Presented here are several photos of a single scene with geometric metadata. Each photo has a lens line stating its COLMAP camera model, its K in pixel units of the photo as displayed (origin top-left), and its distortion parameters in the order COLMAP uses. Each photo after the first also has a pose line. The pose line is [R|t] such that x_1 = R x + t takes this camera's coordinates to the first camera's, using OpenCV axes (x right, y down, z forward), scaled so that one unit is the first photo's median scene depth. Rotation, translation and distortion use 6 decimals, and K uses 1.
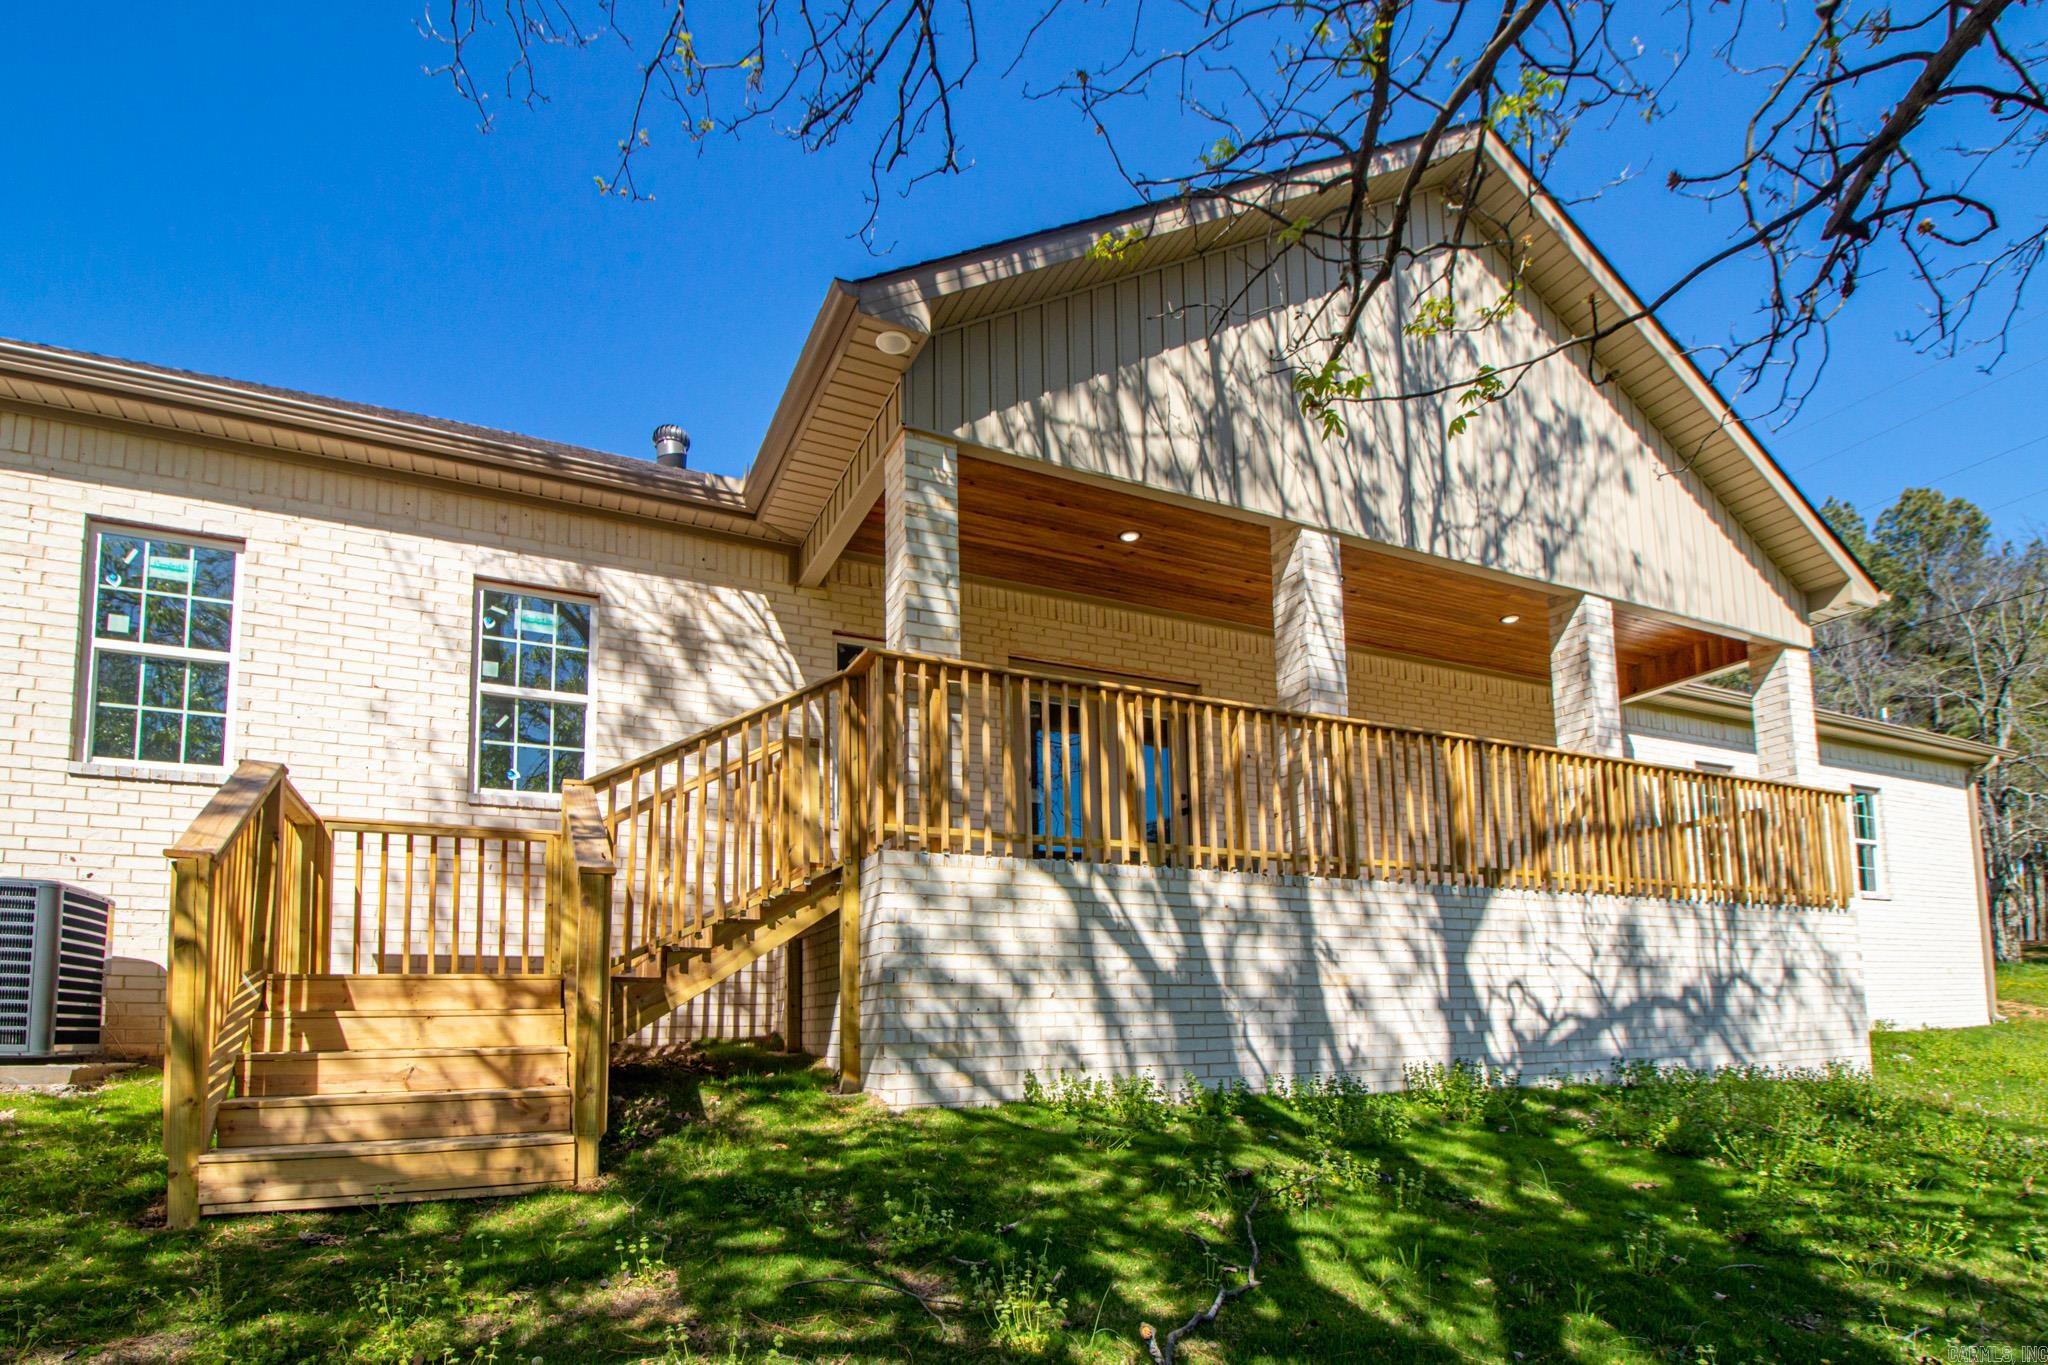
lens RADIAL K [[969.1, 0, 1018.2], [0, 969.1, 705.1], [0, 0, 1]] dist [-0.012892, -0.000717]
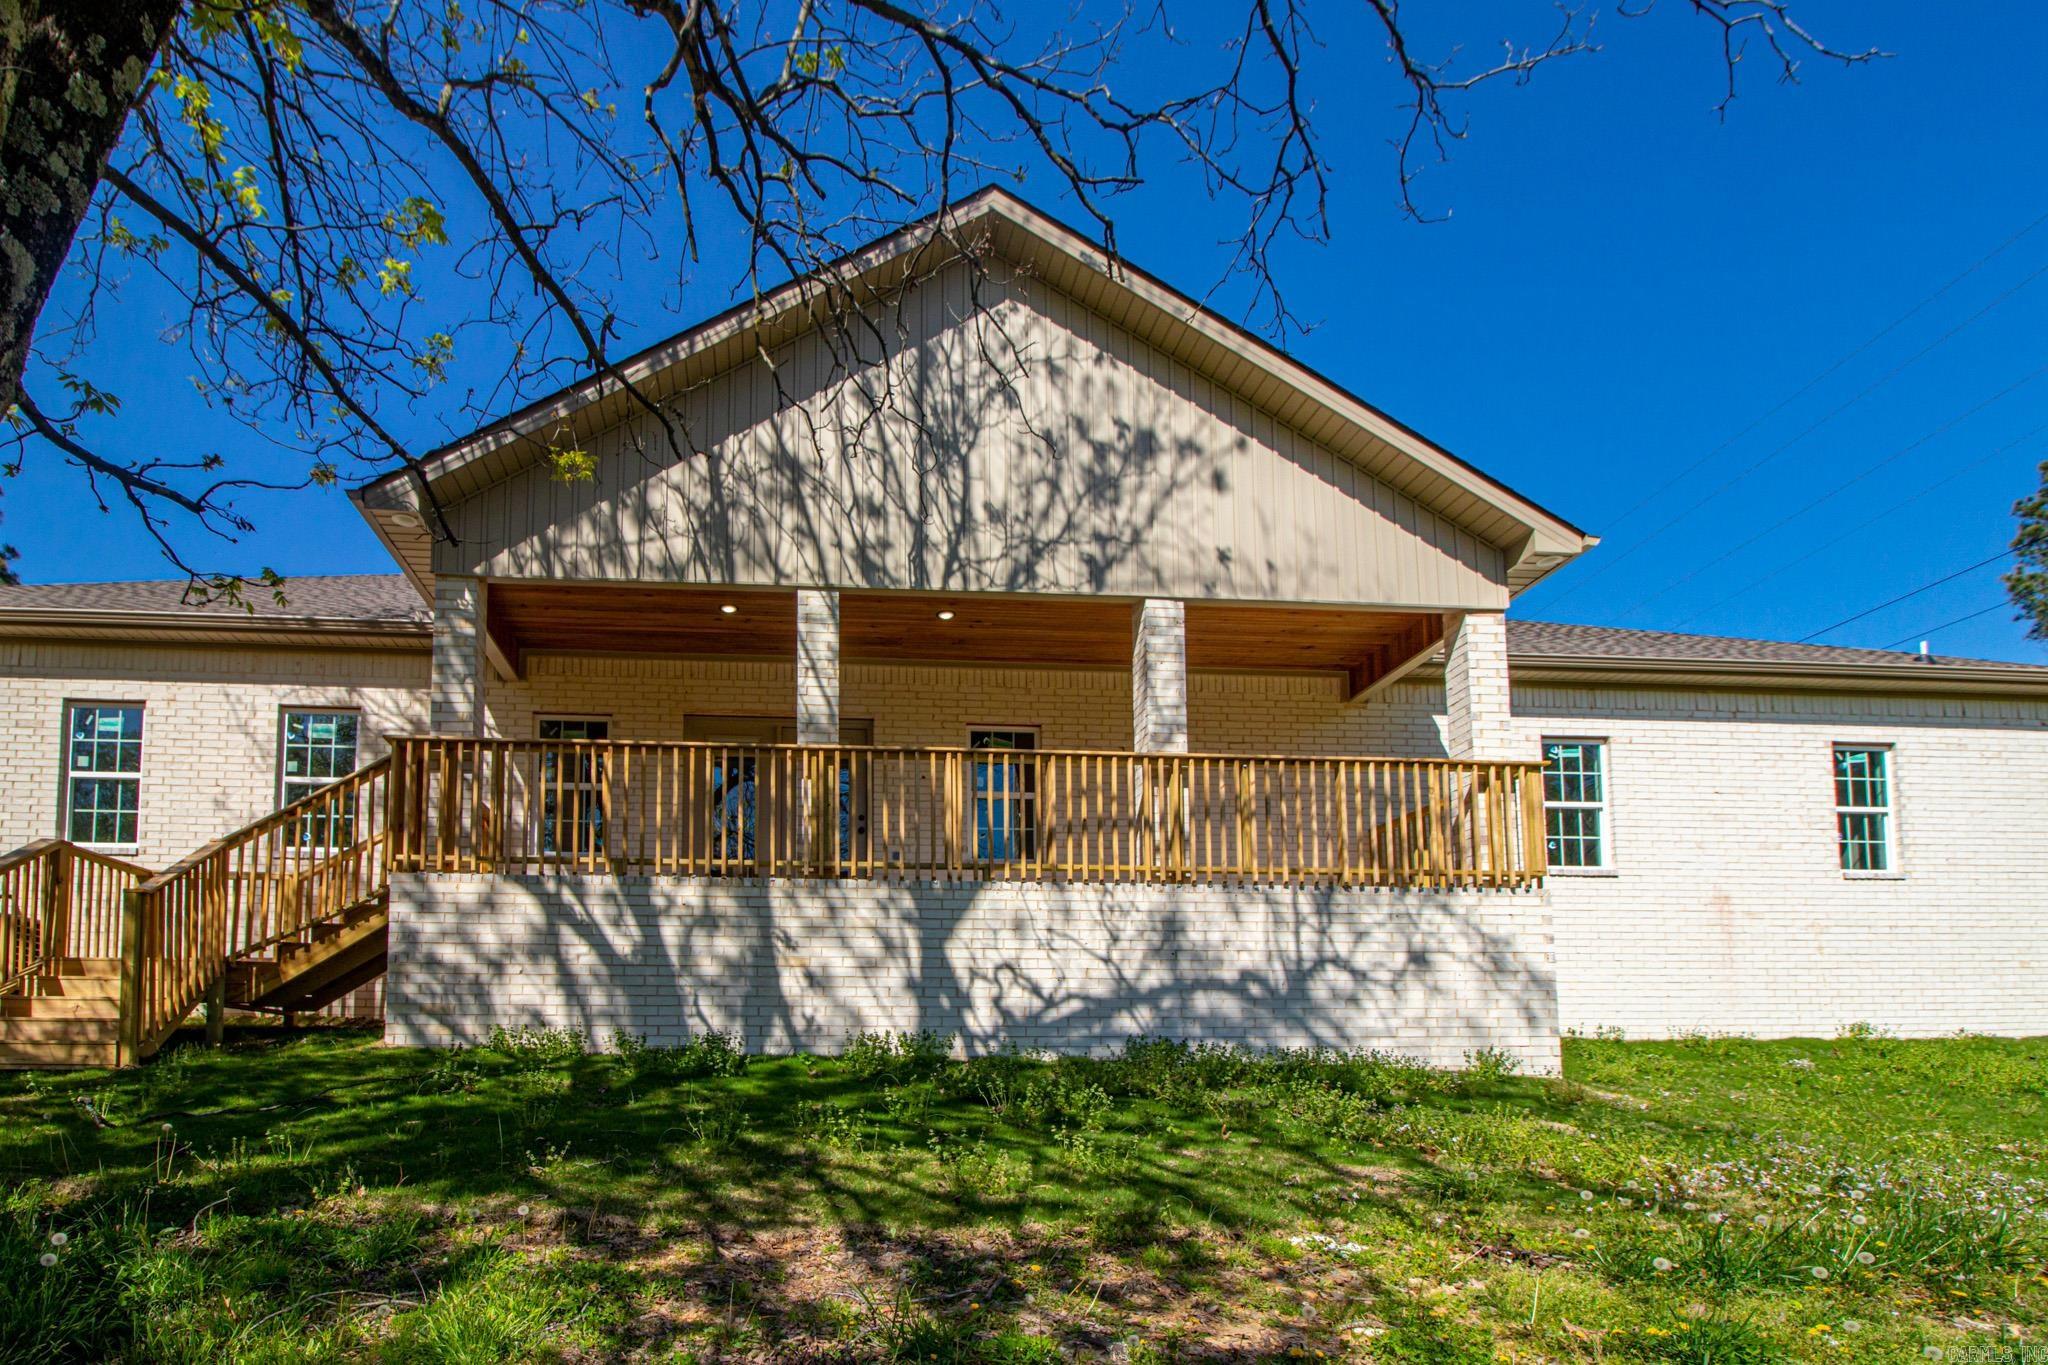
lens RADIAL K [[1019.0, 0, 1022.6], [0, 1019.0, 722.8], [0, 0, 1]] dist [0.010260, -0.024119]
pose [[0.942142, -0.098704, -0.320354, 0.961261], [0.095661, 0.995093, -0.025263, 0.040373], [0.321276, -0.006844, 0.946961, -0.113448]]
